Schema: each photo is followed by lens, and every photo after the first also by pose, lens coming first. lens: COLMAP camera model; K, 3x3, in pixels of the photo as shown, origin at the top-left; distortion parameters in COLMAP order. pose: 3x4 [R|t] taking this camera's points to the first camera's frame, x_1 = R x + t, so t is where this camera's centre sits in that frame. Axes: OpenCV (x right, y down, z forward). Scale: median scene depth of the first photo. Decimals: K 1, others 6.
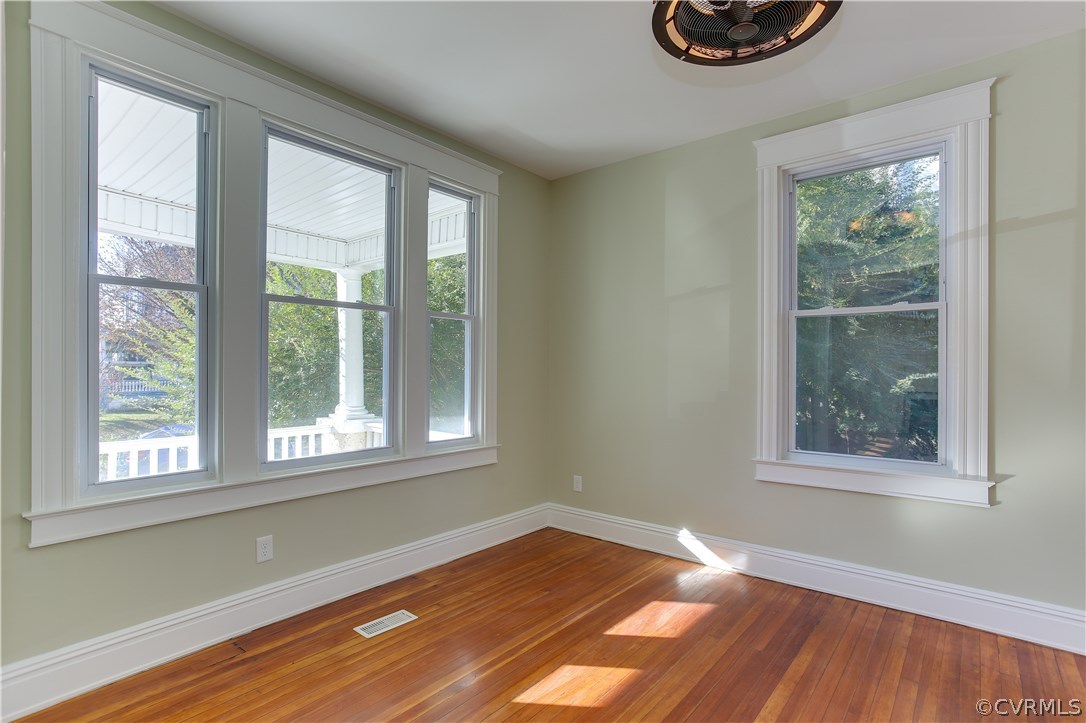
lens RADIAL K [[528.5, 0, 540.2], [0, 528.5, 369.7], [0, 0, 1]] dist [-0.040273, 0.021757]
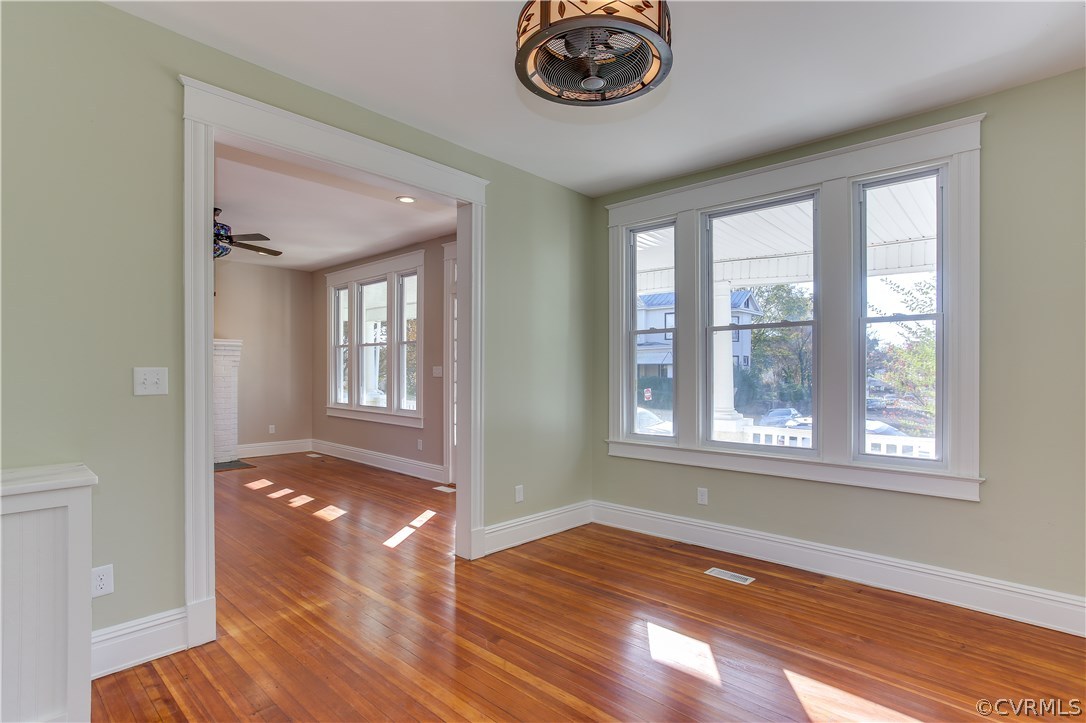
lens RADIAL K [[528.5, 0, 536.1], [0, 528.5, 366.3], [0, 0, 1]] dist [-0.040273, 0.021757]
pose [[-0.053002, -0.015159, -0.998479, 0.966155], [0.001196, 0.999883, -0.015244, -0.009284], [0.998594, -0.002002, -0.052978, 0.565322]]
